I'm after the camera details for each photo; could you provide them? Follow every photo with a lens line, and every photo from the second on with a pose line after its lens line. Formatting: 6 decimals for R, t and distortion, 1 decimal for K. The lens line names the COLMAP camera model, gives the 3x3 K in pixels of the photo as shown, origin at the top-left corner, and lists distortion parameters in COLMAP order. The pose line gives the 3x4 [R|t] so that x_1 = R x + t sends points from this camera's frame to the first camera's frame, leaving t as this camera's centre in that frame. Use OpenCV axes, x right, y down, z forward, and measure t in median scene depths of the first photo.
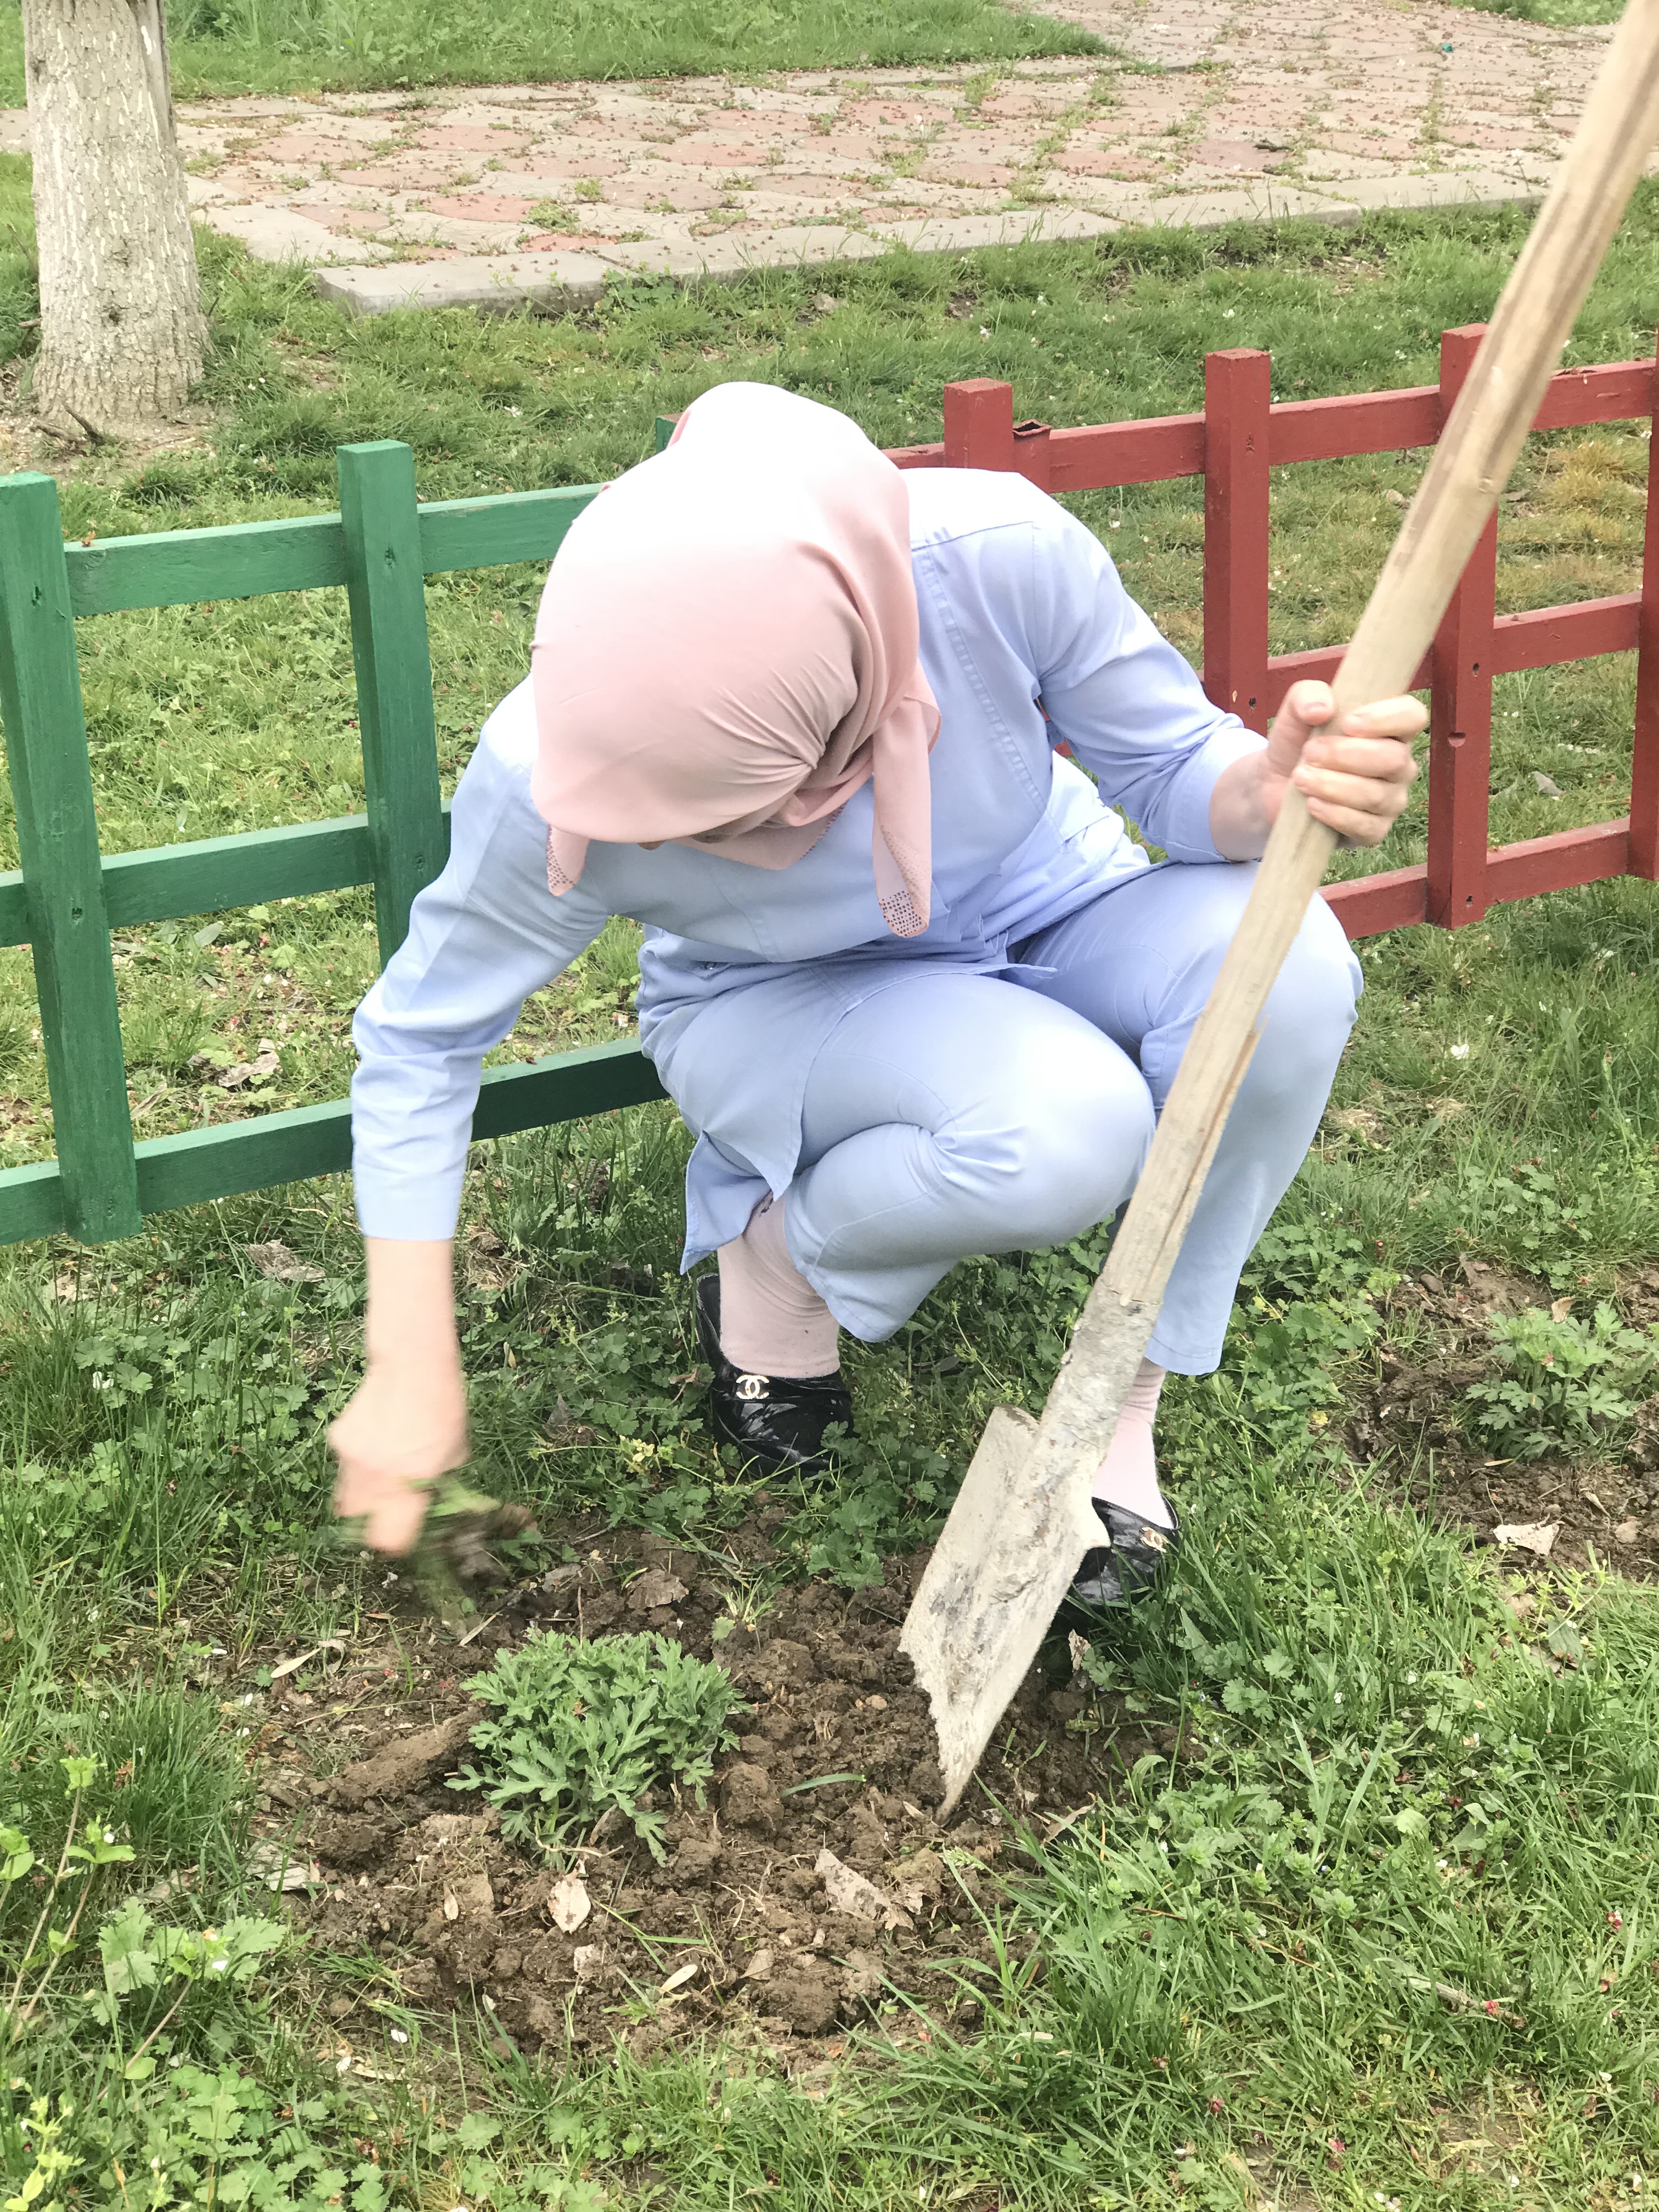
lens RADIAL K [[3565.9, 0, 826.6], [0, 3565.9, 1117.8], [0, 0, 1]] dist [0.066643, 0.000000]
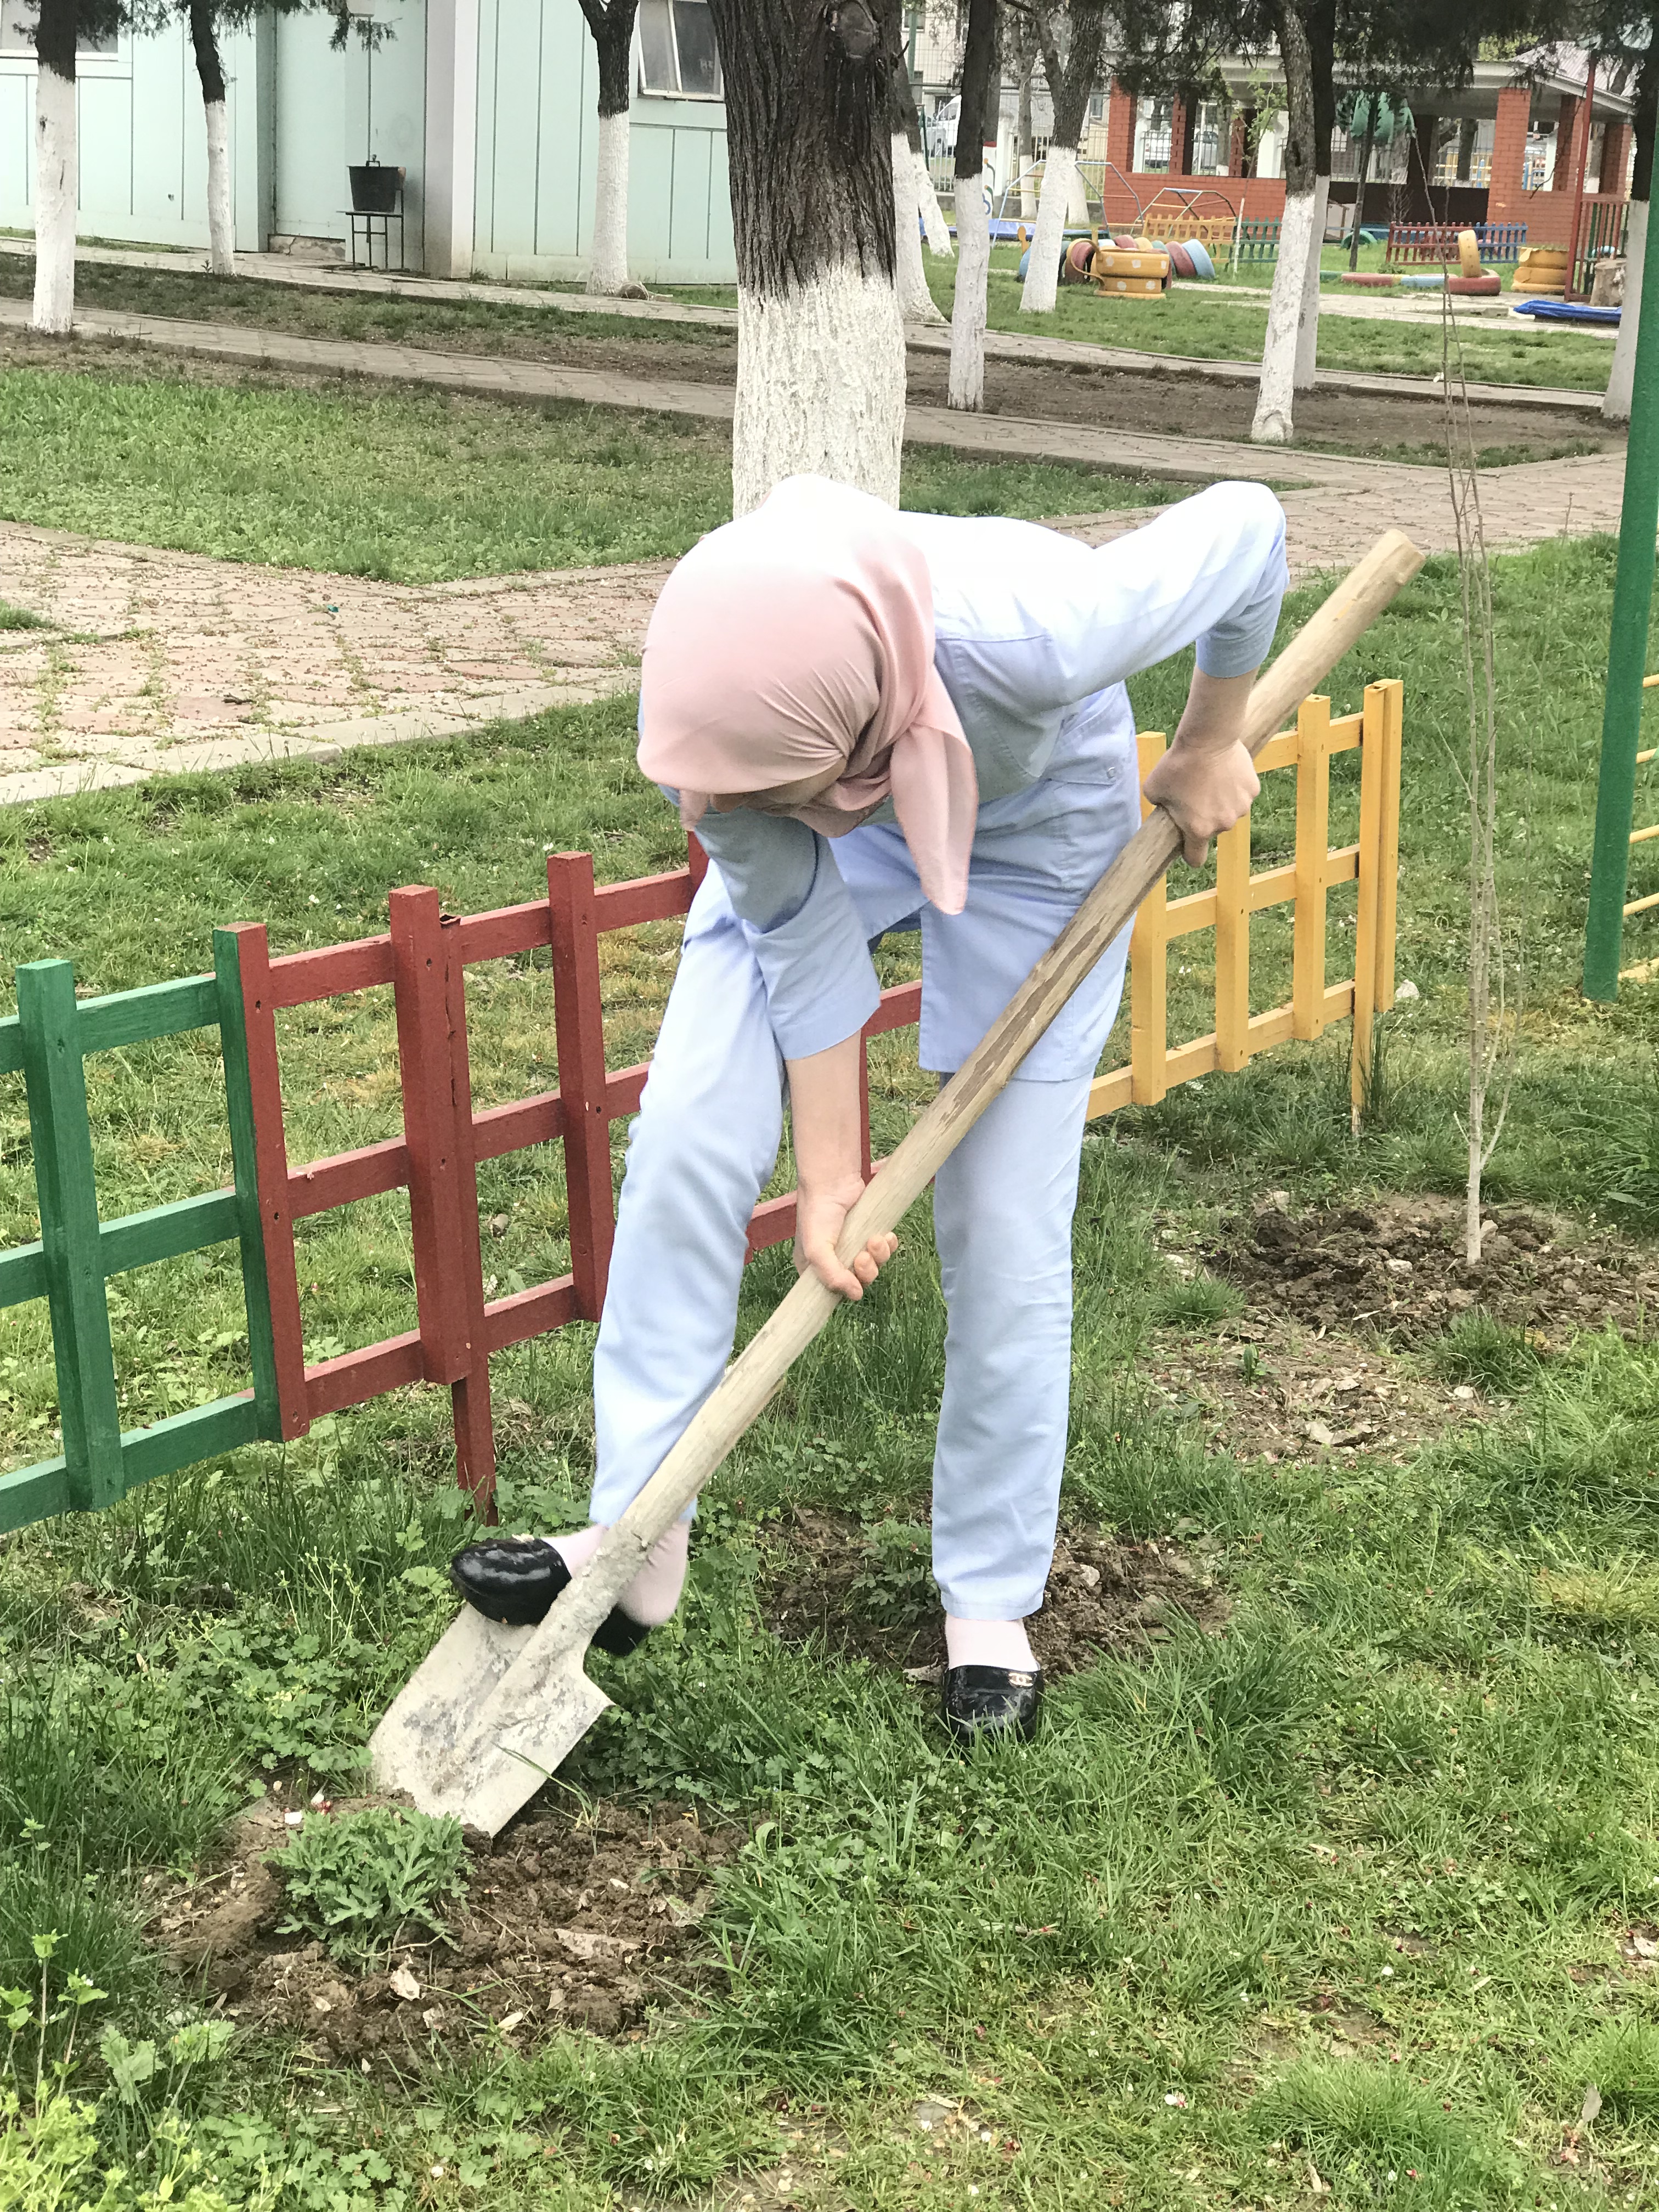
lens RADIAL K [[3565.9, 0, 830.1], [0, 3565.9, 1097.8], [0, 0, 1]] dist [0.066643, 0.000000]
pose [[0.936377, -0.095785, 0.337673, -0.241058], [0.144747, 0.981808, -0.122886, 0.054204], [-0.319760, 0.163945, 0.933207, -0.263156]]
